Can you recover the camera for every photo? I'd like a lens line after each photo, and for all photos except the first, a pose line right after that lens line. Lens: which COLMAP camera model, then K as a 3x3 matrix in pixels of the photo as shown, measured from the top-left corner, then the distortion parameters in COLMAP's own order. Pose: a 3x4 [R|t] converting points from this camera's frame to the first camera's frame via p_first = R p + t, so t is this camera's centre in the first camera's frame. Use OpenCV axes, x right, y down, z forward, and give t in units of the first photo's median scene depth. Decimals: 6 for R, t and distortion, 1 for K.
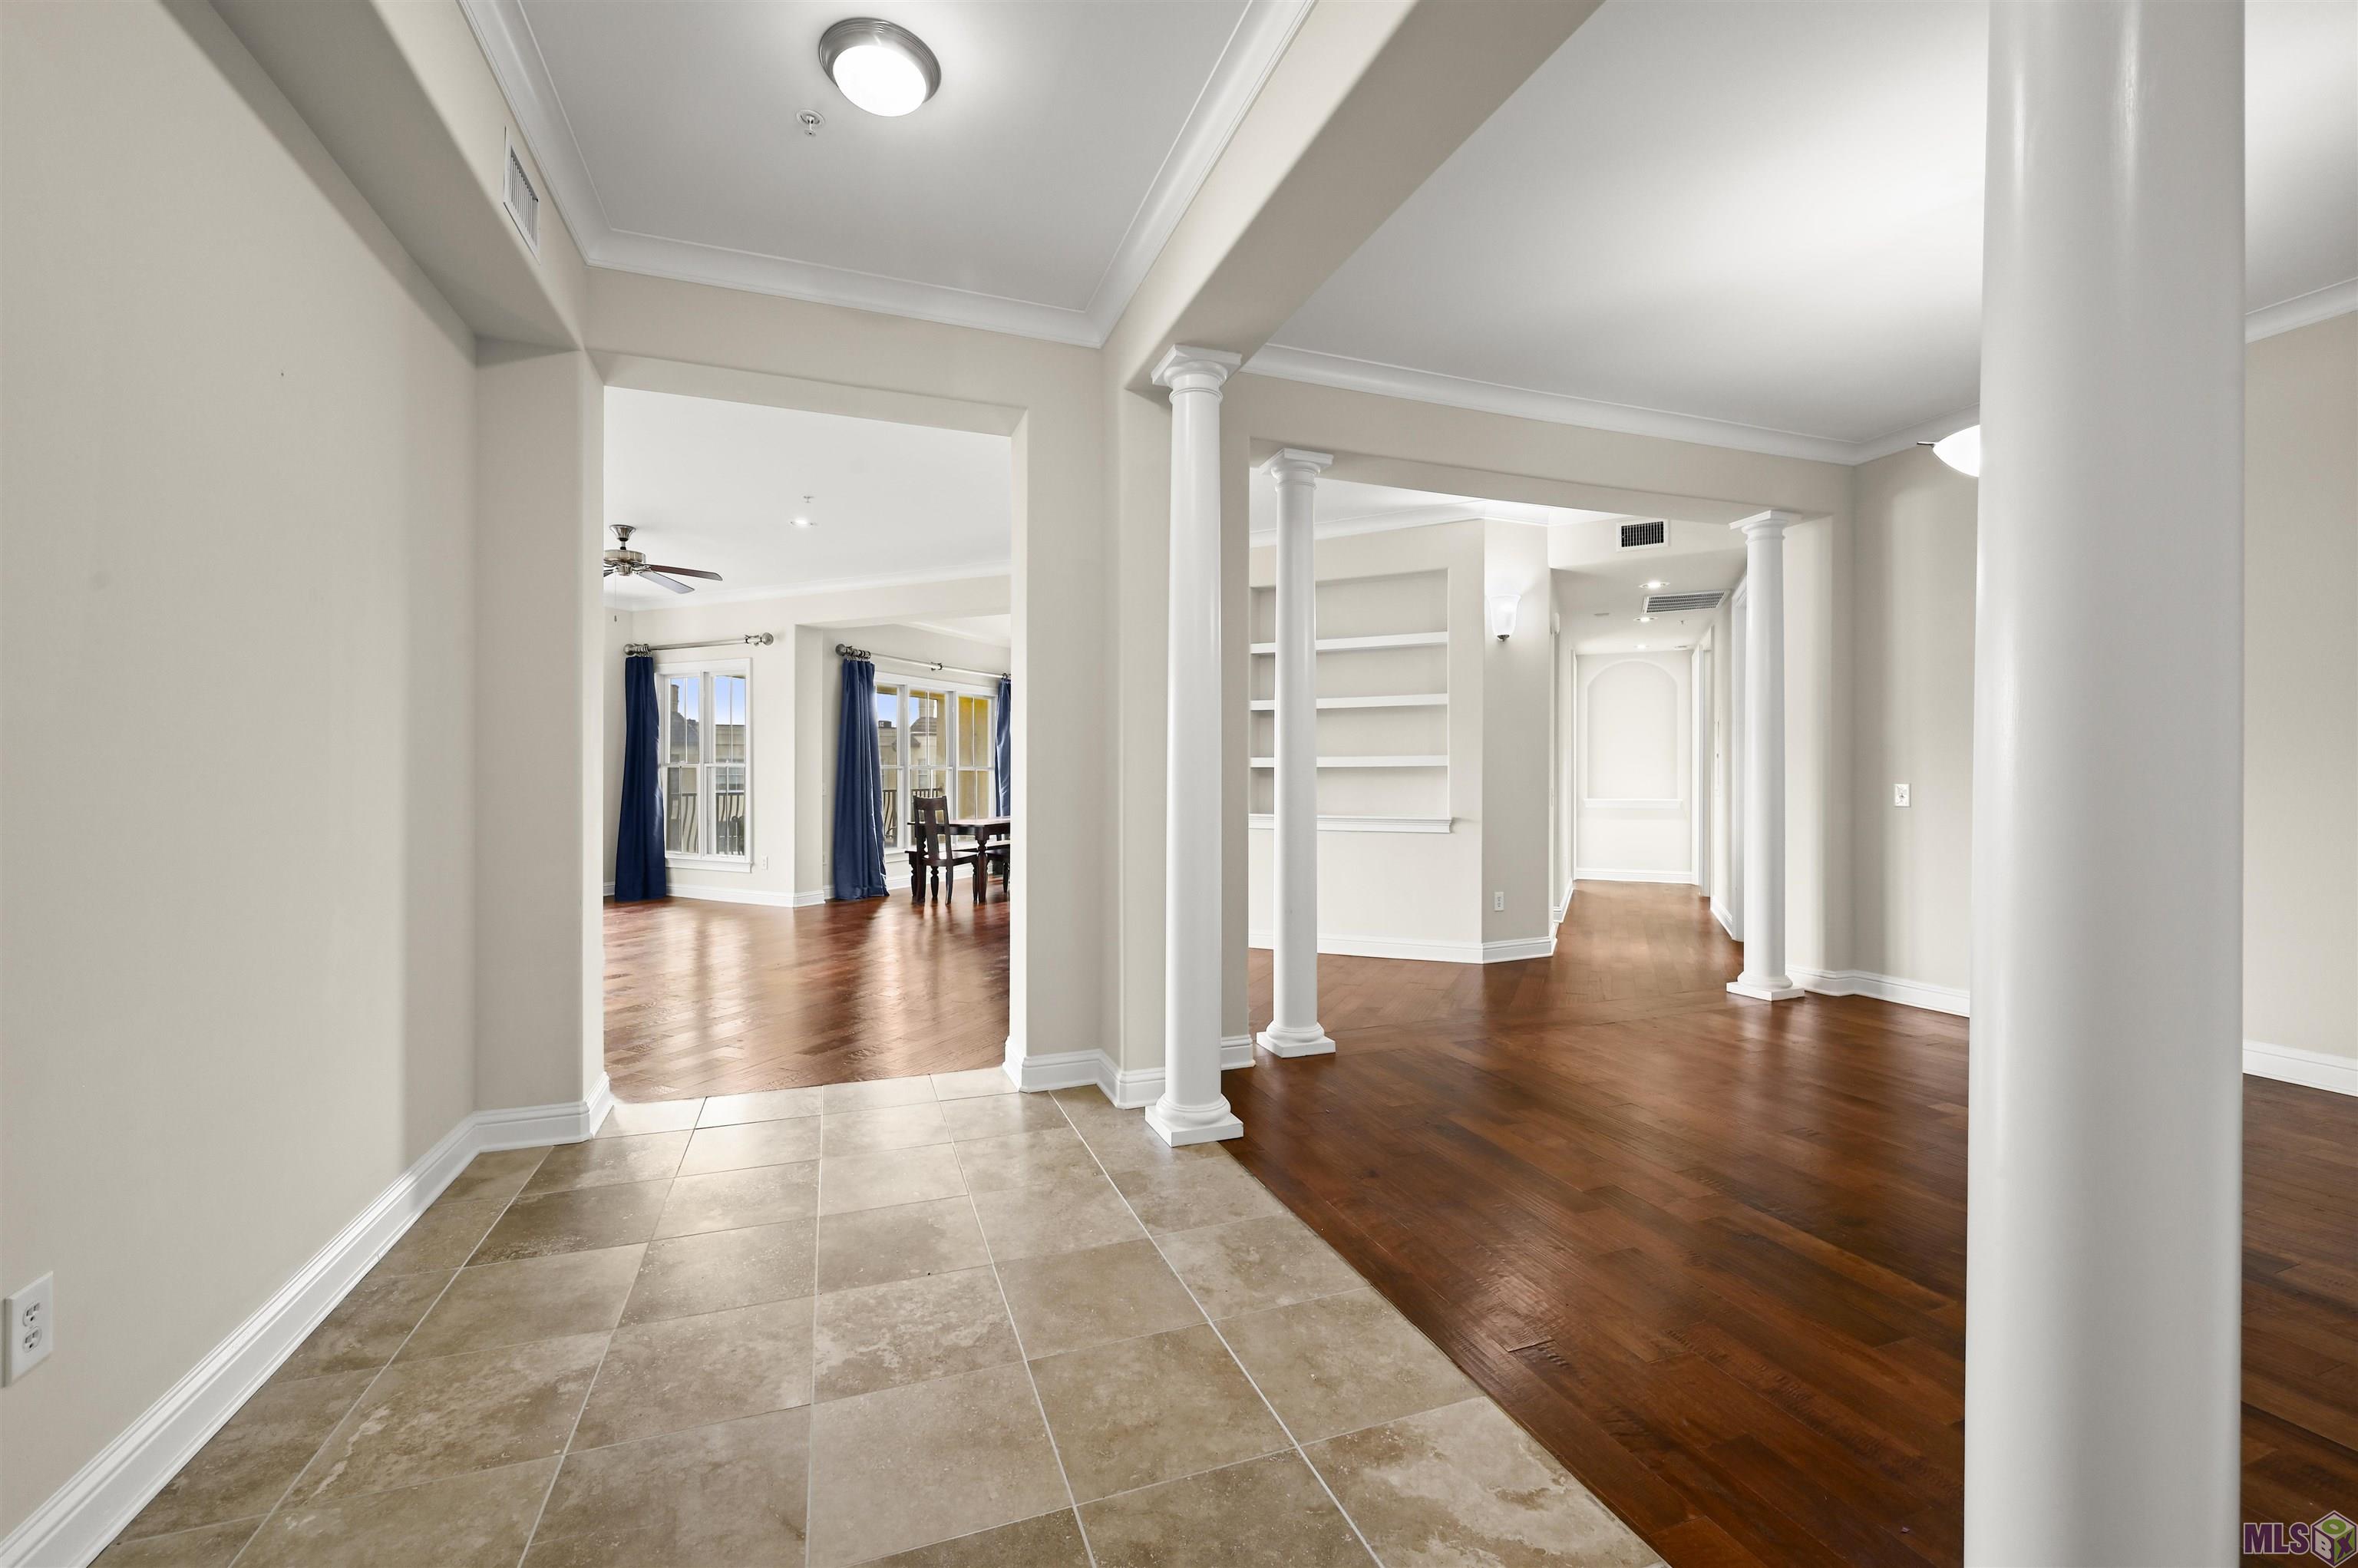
lens RADIAL K [[953.2, 0, 1175.6], [0, 953.2, 773.9], [0, 0, 1]] dist [-0.001988, -0.000238]
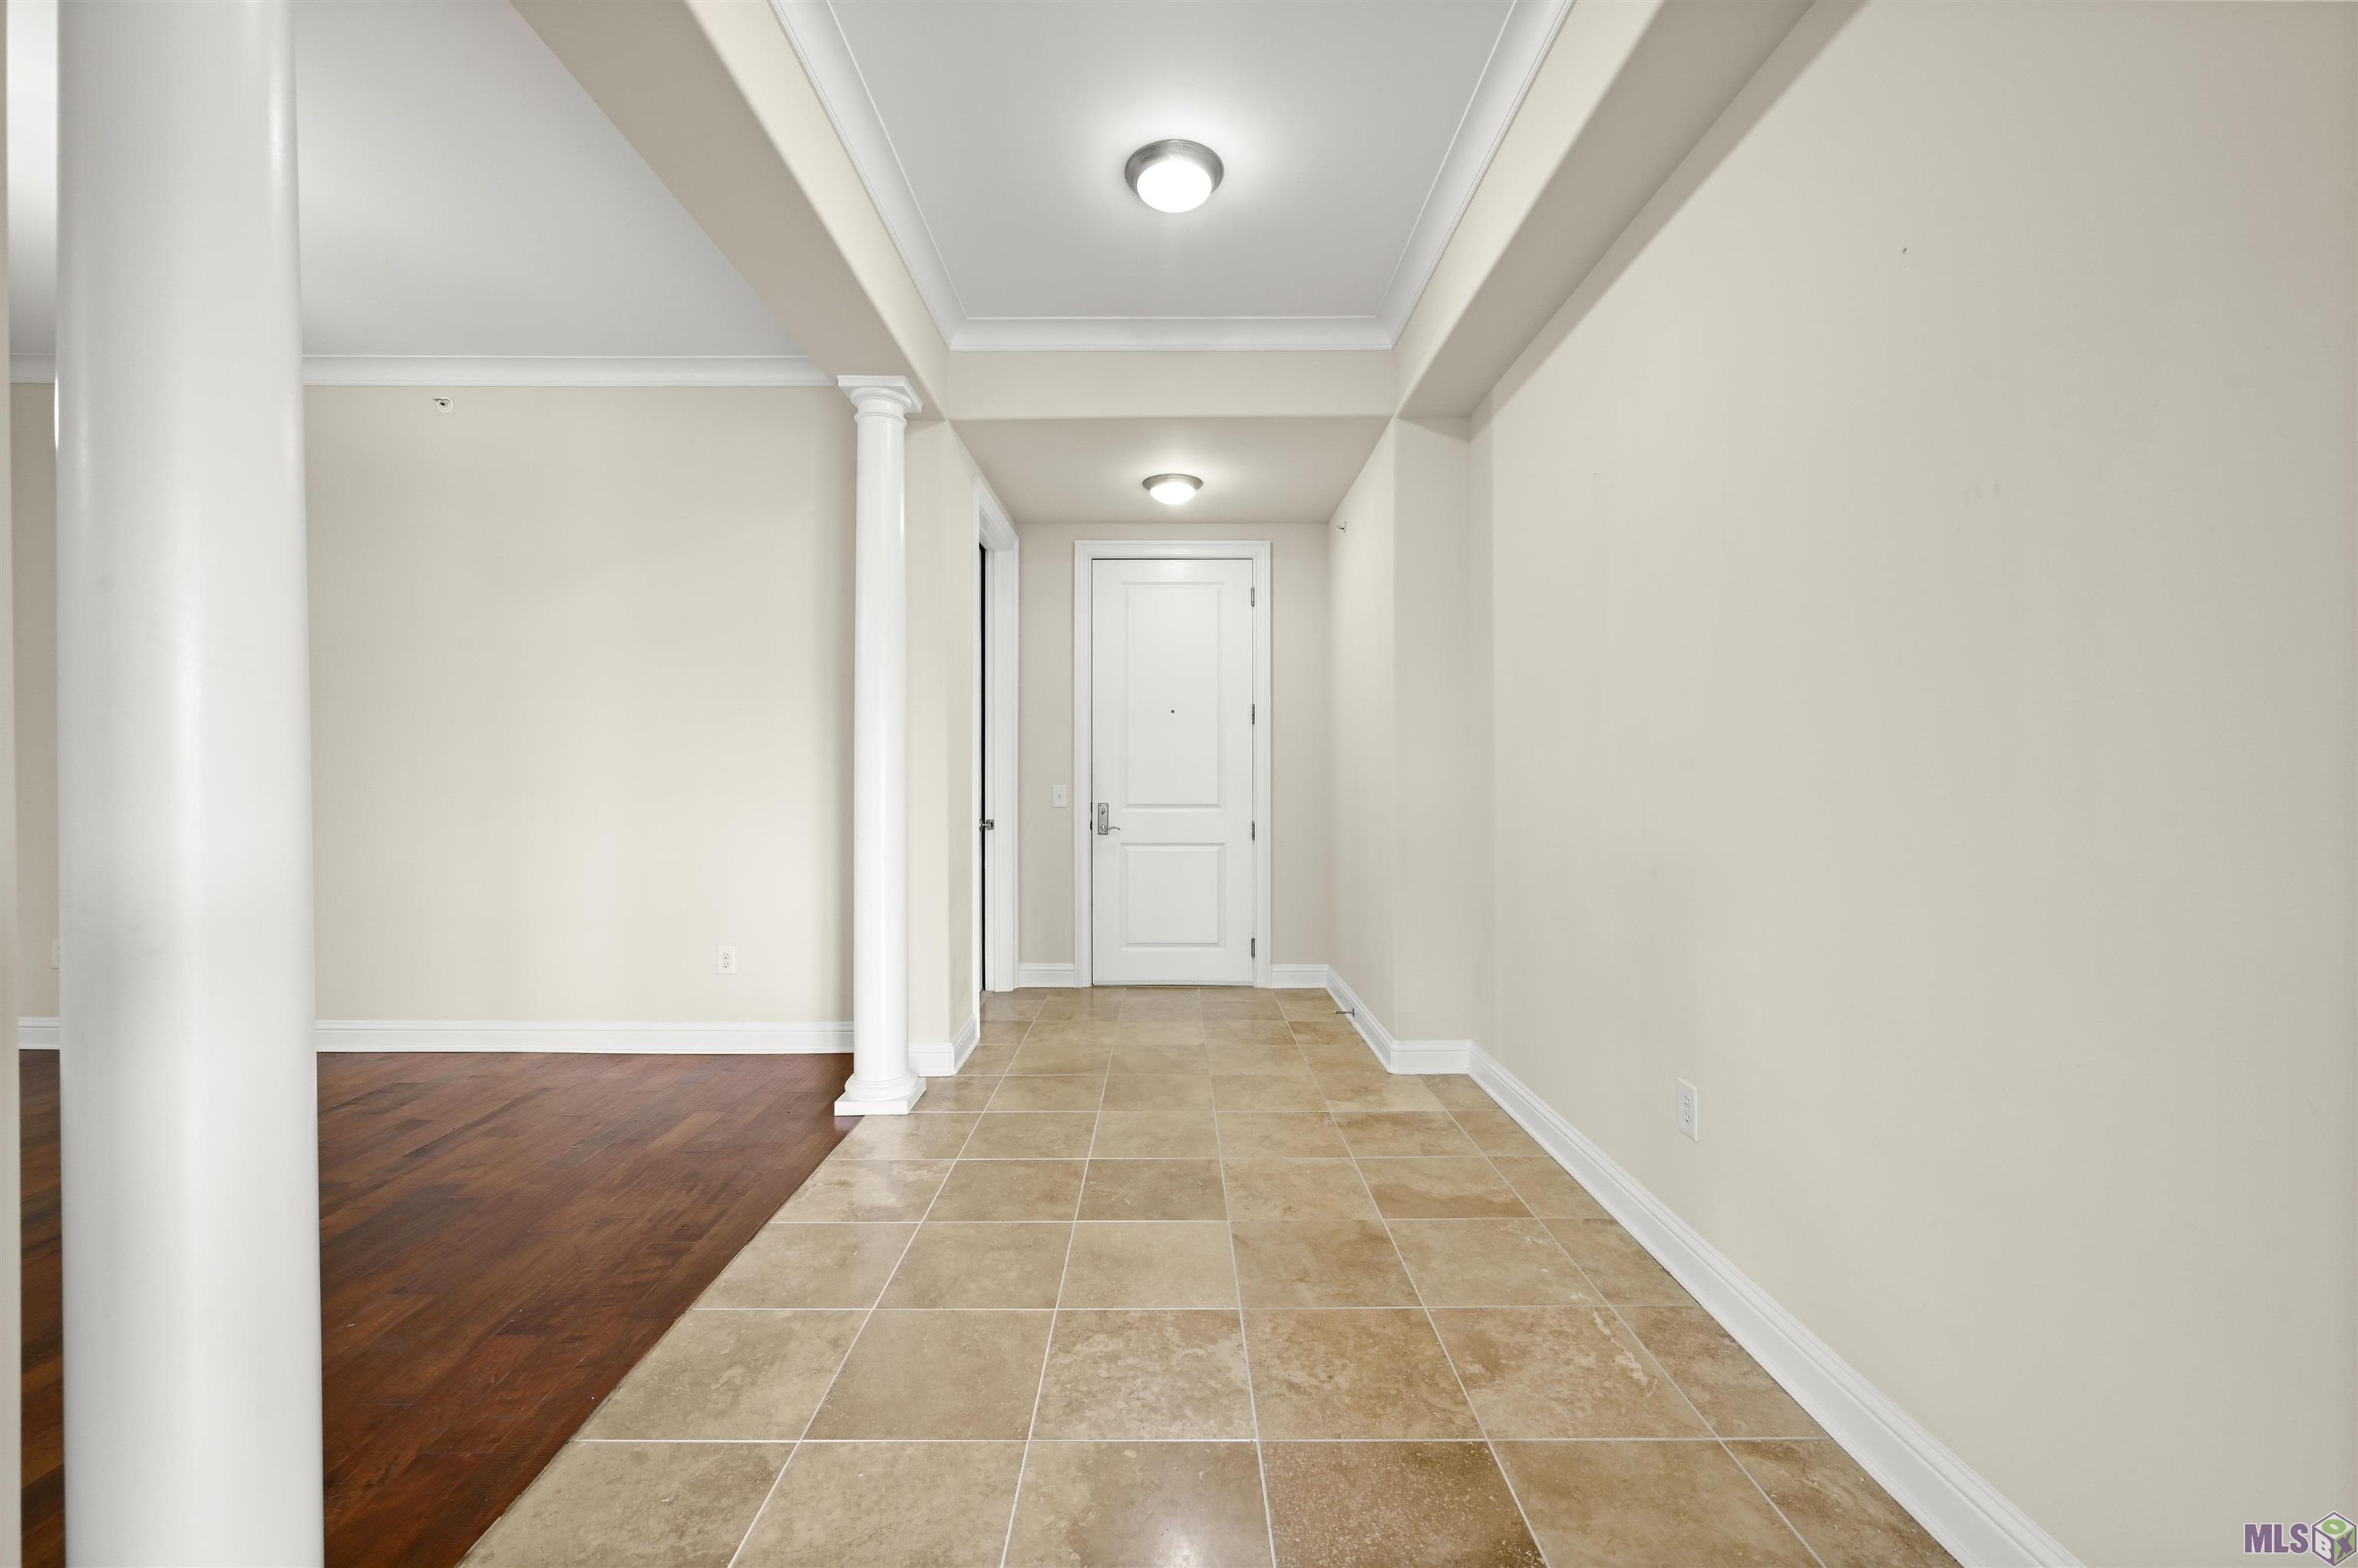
lens RADIAL K [[953.2, 0, 1169.5], [0, 953.2, 786.2], [0, 0, 1]] dist [-0.001988, -0.000238]
pose [[-0.940790, 0.002061, 0.338983, -0.203300], [0.002386, 0.999997, 0.000543, 0.006660], [-0.338981, 0.001320, -0.940792, 0.620272]]
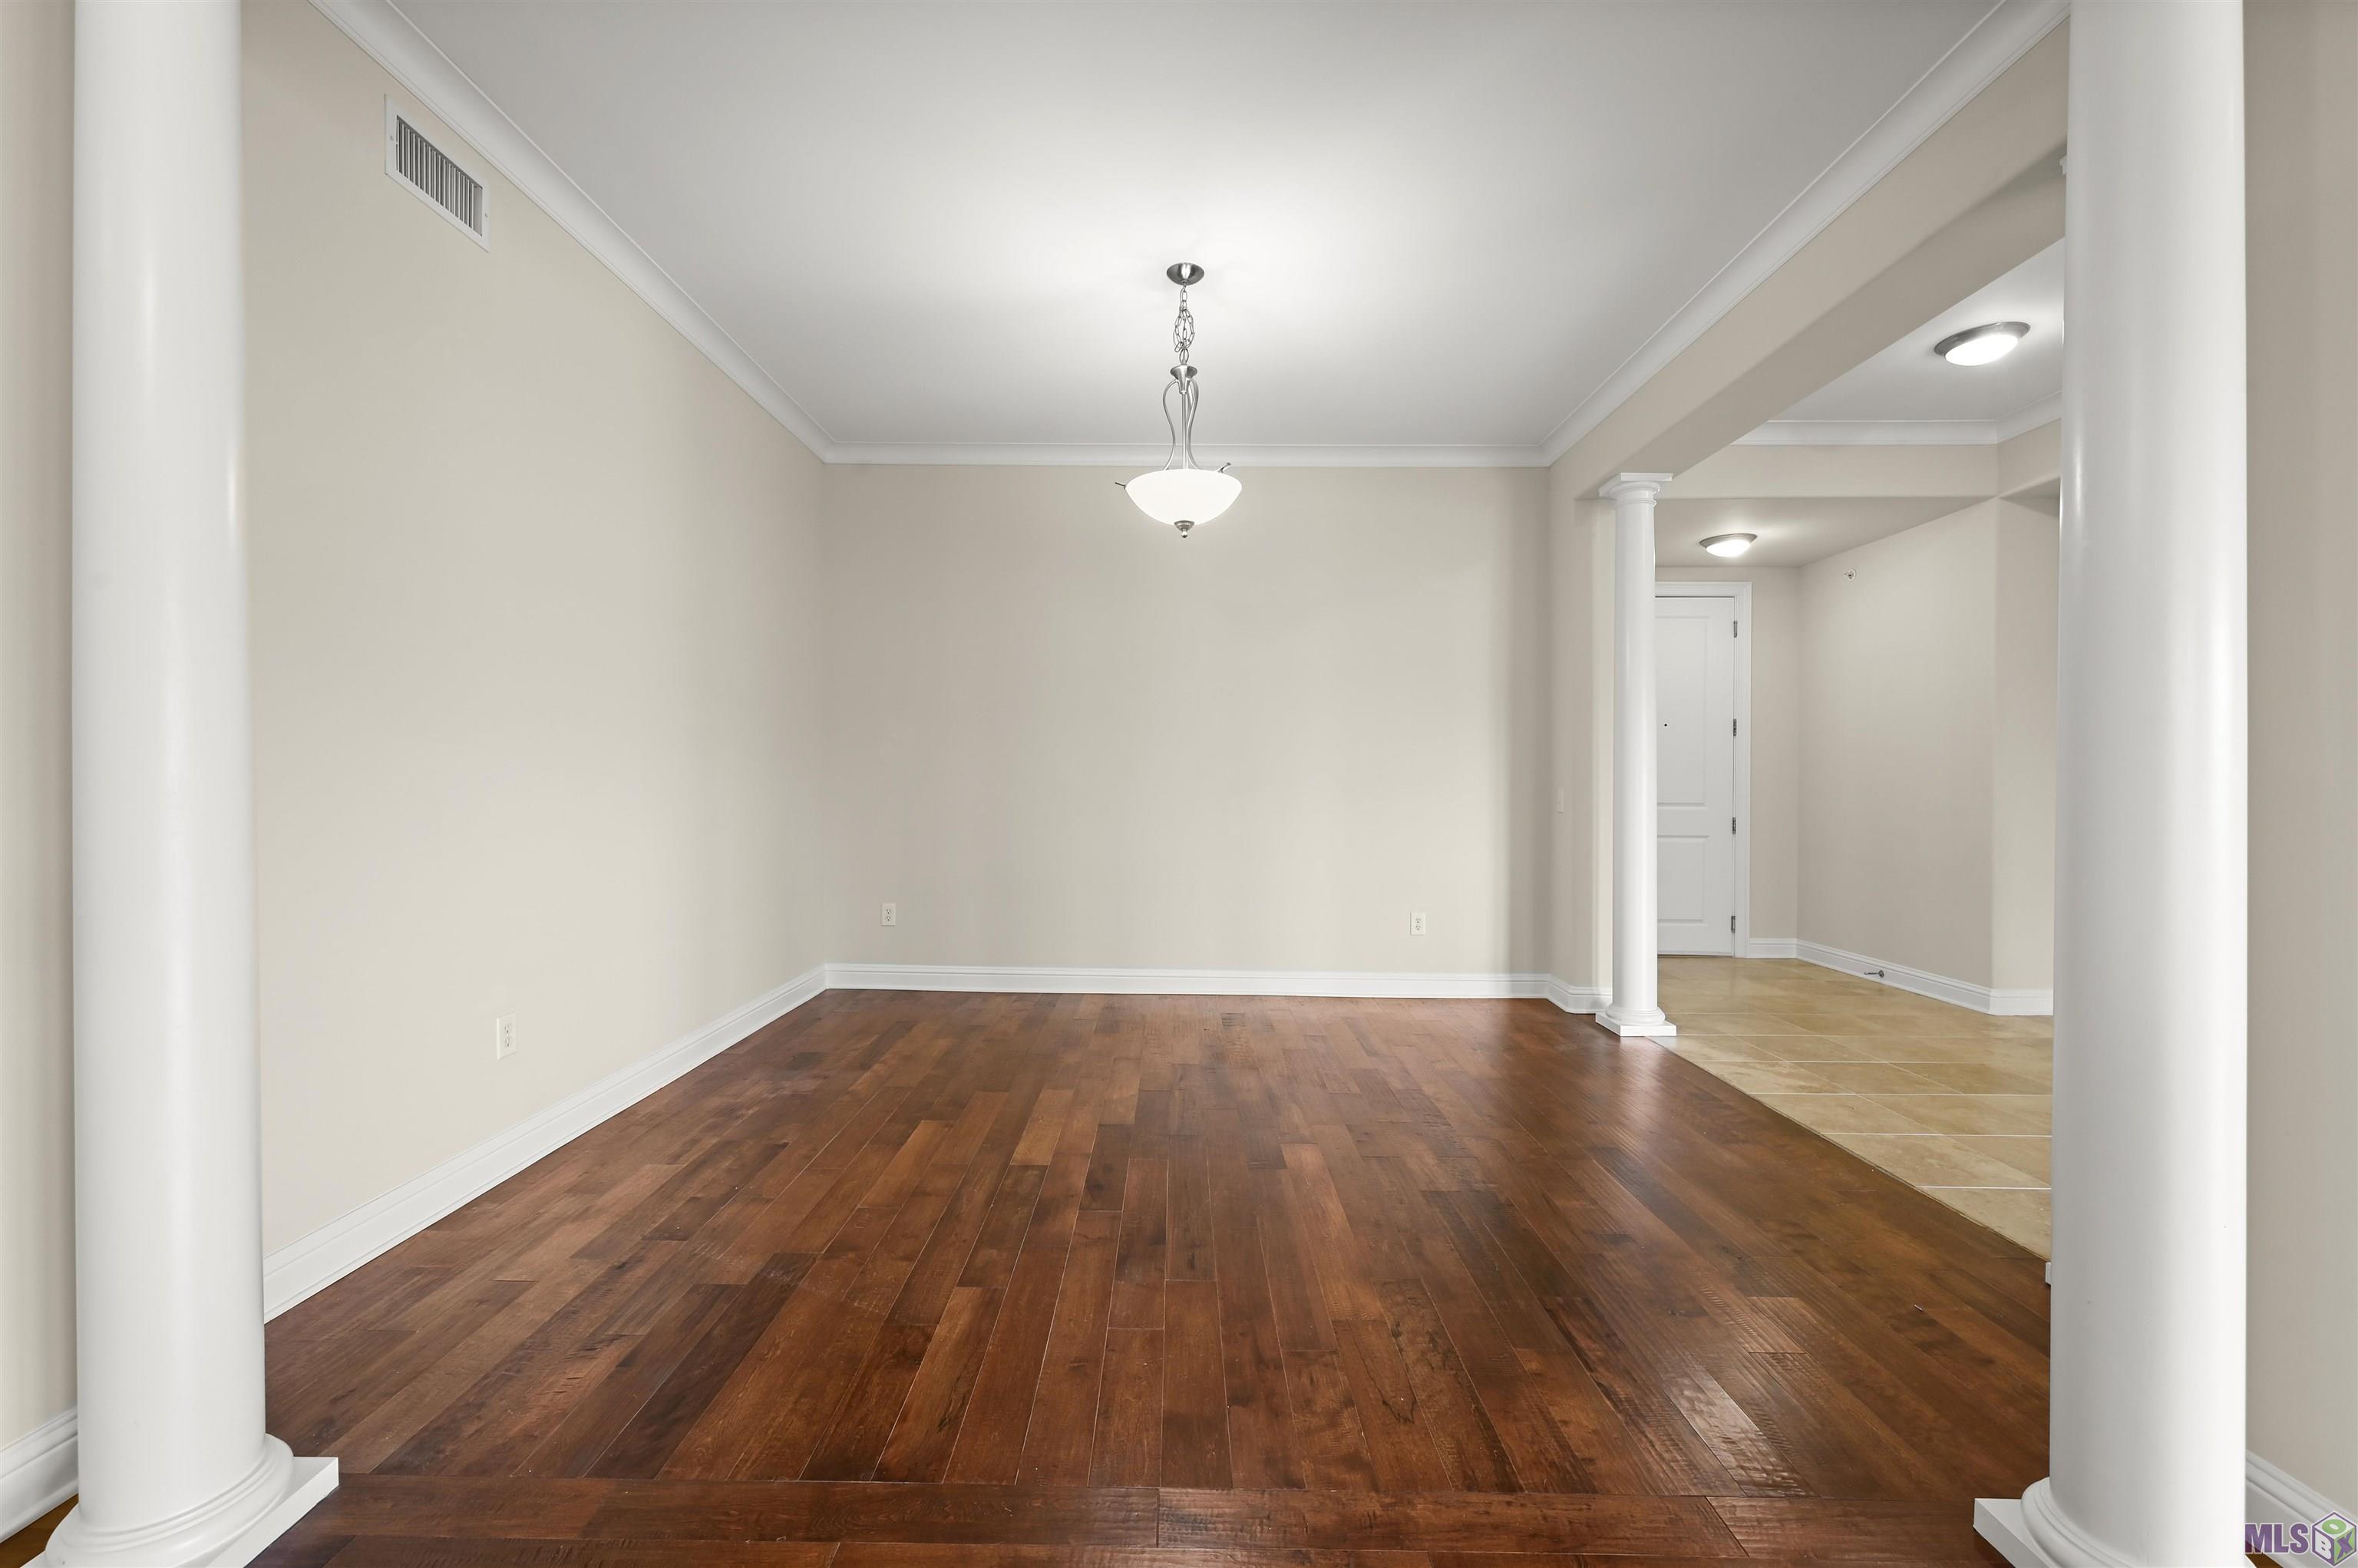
lens RADIAL K [[953.2, 0, 1183.3], [0, 953.2, 786.0], [0, 0, 1]] dist [-0.001988, -0.000238]
pose [[-0.933755, 0.000339, 0.357912, 0.208464], [-0.001090, 0.999992, -0.003788, 0.010070], [-0.357910, -0.003927, -0.933748, 0.955440]]
